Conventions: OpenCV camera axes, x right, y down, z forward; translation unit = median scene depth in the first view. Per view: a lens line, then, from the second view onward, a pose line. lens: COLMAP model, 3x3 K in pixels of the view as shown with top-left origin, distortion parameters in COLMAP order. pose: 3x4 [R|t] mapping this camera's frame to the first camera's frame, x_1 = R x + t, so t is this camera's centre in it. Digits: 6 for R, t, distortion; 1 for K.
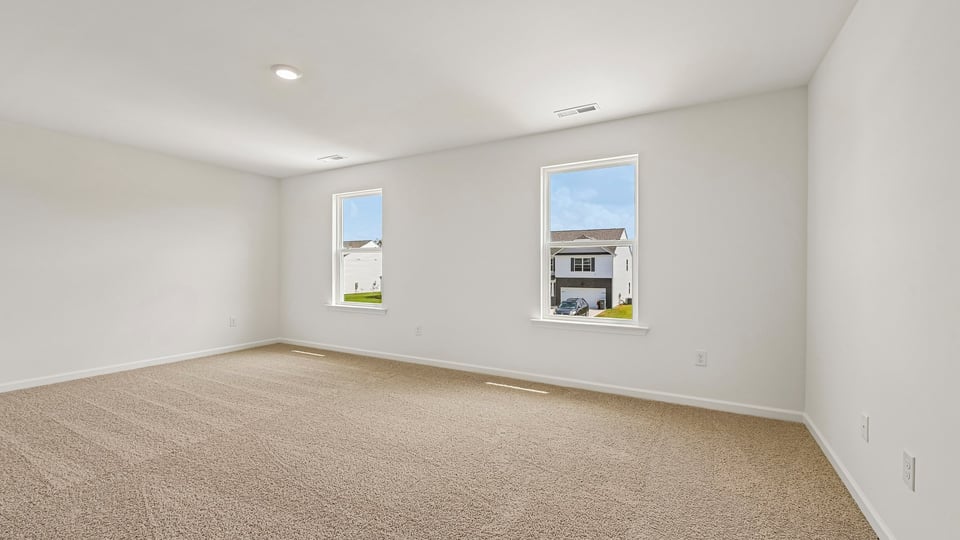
lens RADIAL K [[389.2, 0, 480.1], [0, 389.2, 265.5], [0, 0, 1]] dist [-0.011824, -0.000761]
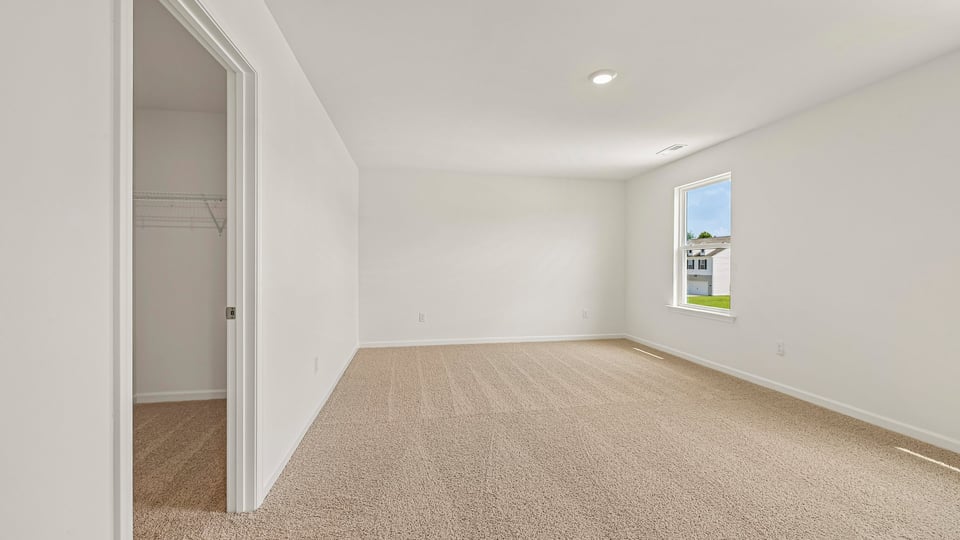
lens RADIAL K [[389.2, 0, 480.1], [0, 389.2, 265.5], [0, 0, 1]] dist [-0.011824, -0.000761]
pose [[0.626681, 0.003939, -0.779266, 0.076528], [0.000350, 0.999986, 0.005336, -0.001967], [0.779276, -0.003616, 0.626671, 0.071715]]
